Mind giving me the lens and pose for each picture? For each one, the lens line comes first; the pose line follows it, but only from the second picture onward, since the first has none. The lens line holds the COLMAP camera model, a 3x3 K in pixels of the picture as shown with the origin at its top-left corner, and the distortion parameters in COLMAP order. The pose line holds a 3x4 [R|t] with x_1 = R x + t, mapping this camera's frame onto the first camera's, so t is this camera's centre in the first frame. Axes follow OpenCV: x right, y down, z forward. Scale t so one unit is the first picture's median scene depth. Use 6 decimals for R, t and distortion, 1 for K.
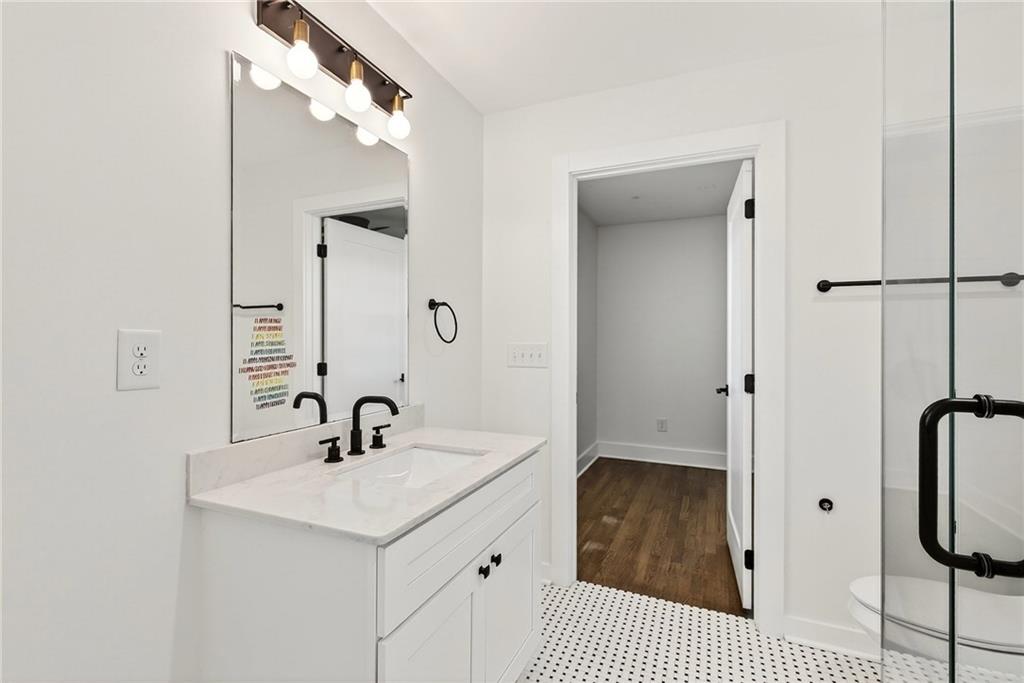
lens RADIAL K [[466.5, 0, 504.9], [0, 466.5, 344.2], [0, 0, 1]] dist [0.009130, -0.002153]
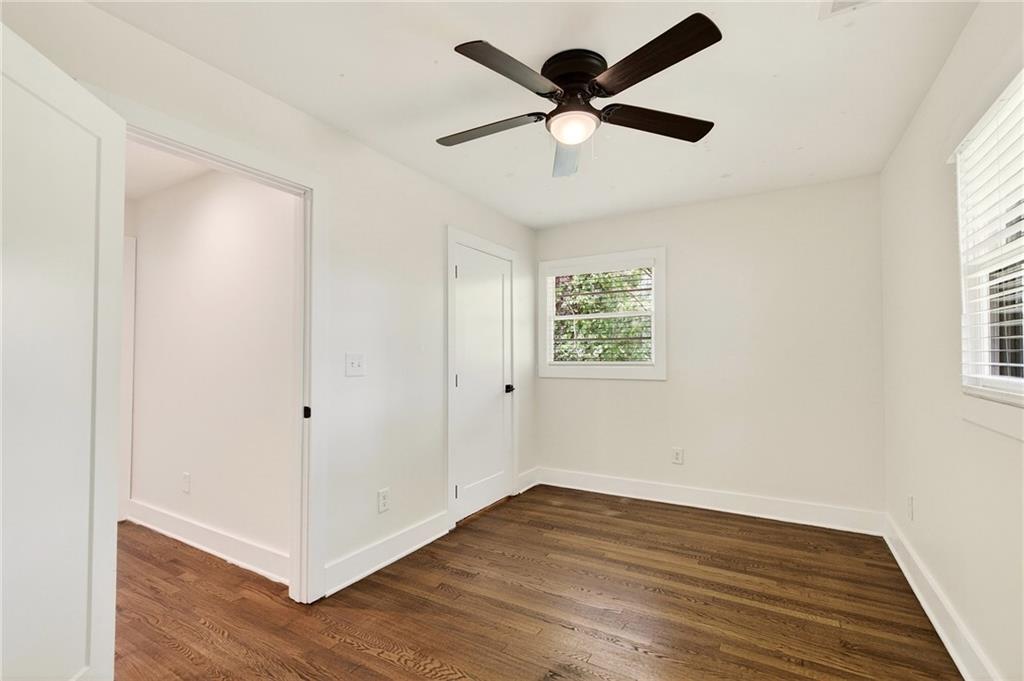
lens RADIAL K [[466.5, 0, 511.1], [0, 466.5, 337.9], [0, 0, 1]] dist [0.009130, -0.002153]
pose [[-0.092241, -0.036282, -0.995076, 1.981898], [0.000076, 0.999336, -0.036444, -0.003728], [0.995737, -0.003437, -0.092177, 1.247183]]
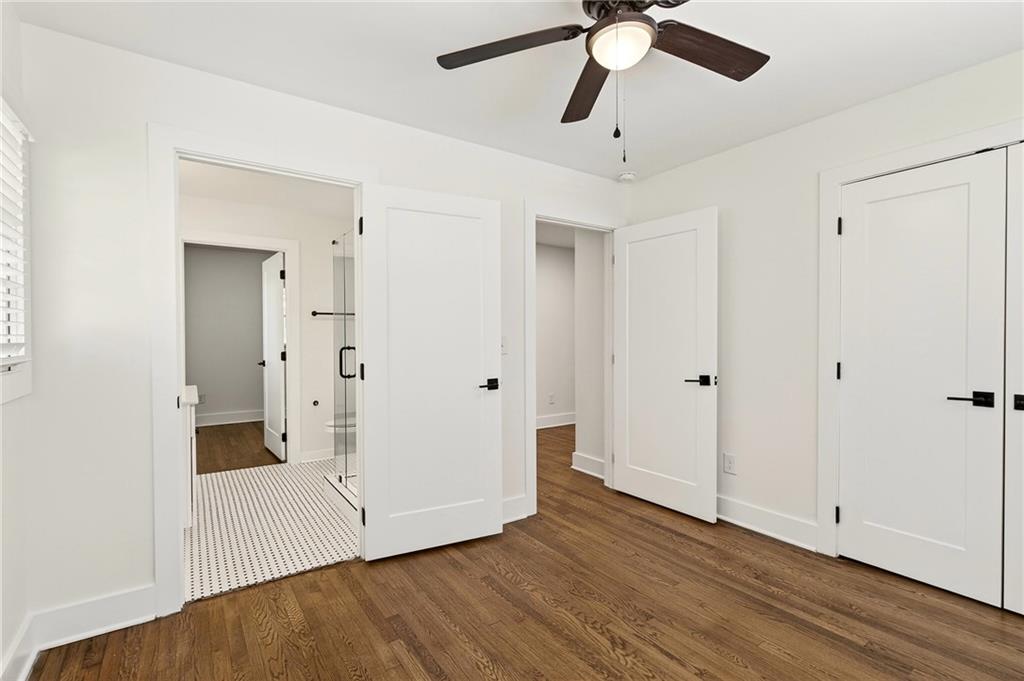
lens RADIAL K [[466.5, 0, 506.4], [0, 466.5, 342.1], [0, 0, 1]] dist [0.009130, -0.002153]
pose [[0.515748, -0.012839, 0.856644, -0.798452], [0.006623, 0.999918, 0.010999, 0.003482], [-0.856714, 0.000001, 0.515791, -0.998200]]
